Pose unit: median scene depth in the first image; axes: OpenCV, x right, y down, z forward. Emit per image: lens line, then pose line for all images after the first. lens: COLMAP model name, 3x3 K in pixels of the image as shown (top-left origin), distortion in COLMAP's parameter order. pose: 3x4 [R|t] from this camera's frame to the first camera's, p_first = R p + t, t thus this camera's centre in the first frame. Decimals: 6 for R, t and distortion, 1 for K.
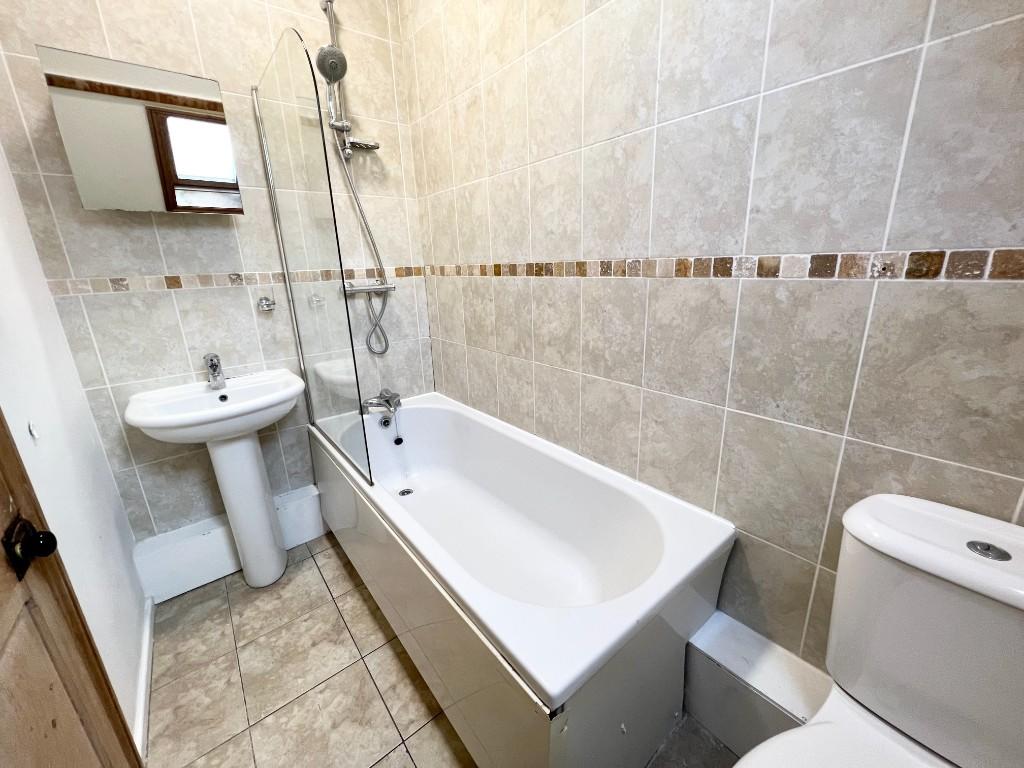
lens RADIAL K [[411.9, 0, 511.1], [0, 411.9, 381.5], [0, 0, 1]] dist [-0.000222, 0.000119]
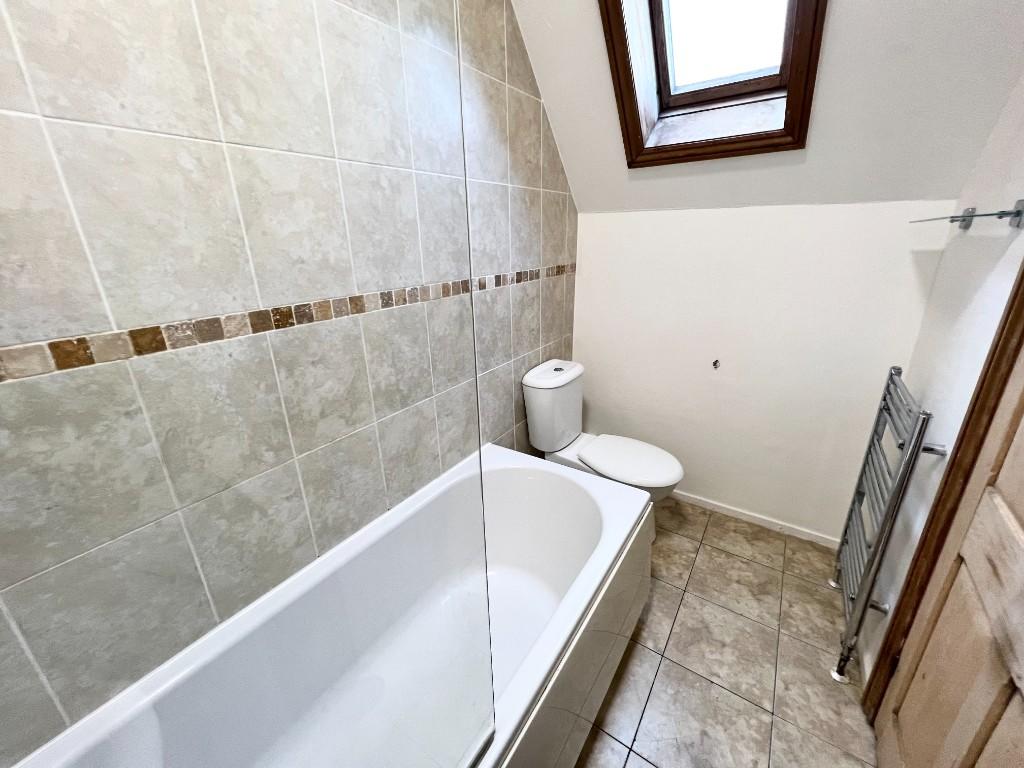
lens RADIAL K [[411.9, 0, 511.1], [0, 411.9, 381.5], [0, 0, 1]] dist [-0.000222, 0.000119]
pose [[-0.299374, -0.275270, 0.913565, -0.768468], [0.301880, 0.880966, 0.364373, -0.366727], [-0.905121, 0.384871, -0.180639, 0.984595]]
